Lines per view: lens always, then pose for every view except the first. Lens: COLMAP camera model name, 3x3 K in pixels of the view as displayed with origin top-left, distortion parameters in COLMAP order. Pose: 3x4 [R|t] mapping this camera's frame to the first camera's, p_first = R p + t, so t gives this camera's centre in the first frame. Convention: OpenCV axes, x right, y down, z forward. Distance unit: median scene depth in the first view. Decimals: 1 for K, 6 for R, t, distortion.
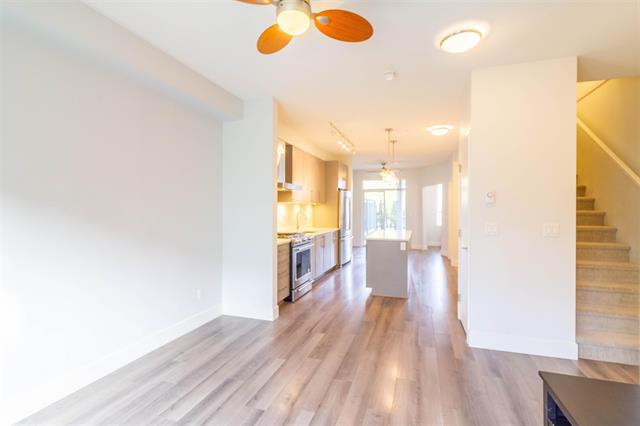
lens RADIAL K [[303.5, 0, 337.5], [0, 303.5, 209.2], [0, 0, 1]] dist [0.007264, 0.000750]
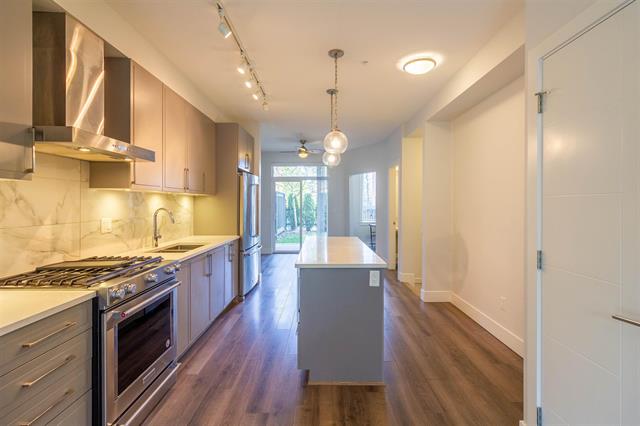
lens RADIAL K [[303.5, 0, 320.3], [0, 303.5, 206.6], [0, 0, 1]] dist [0.007264, 0.000750]
pose [[0.965738, -0.003644, 0.259495, 0.002823], [0.001185, 0.999953, 0.009633, -0.000191], [-0.259518, -0.008995, 0.965696, 0.375516]]
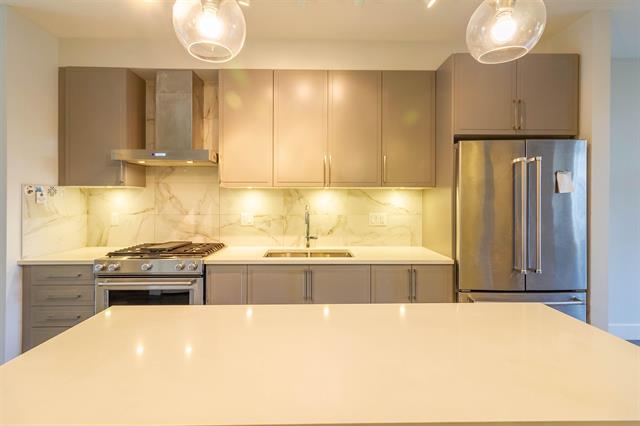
lens RADIAL K [[303.5, 0, 310.3], [0, 303.5, 200.1], [0, 0, 1]] dist [0.007264, 0.000750]
pose [[0.284319, -0.005541, -0.958714, 0.294628], [-0.002181, 0.999977, -0.006427, 0.001521], [0.958727, 0.003919, 0.284300, 0.780377]]
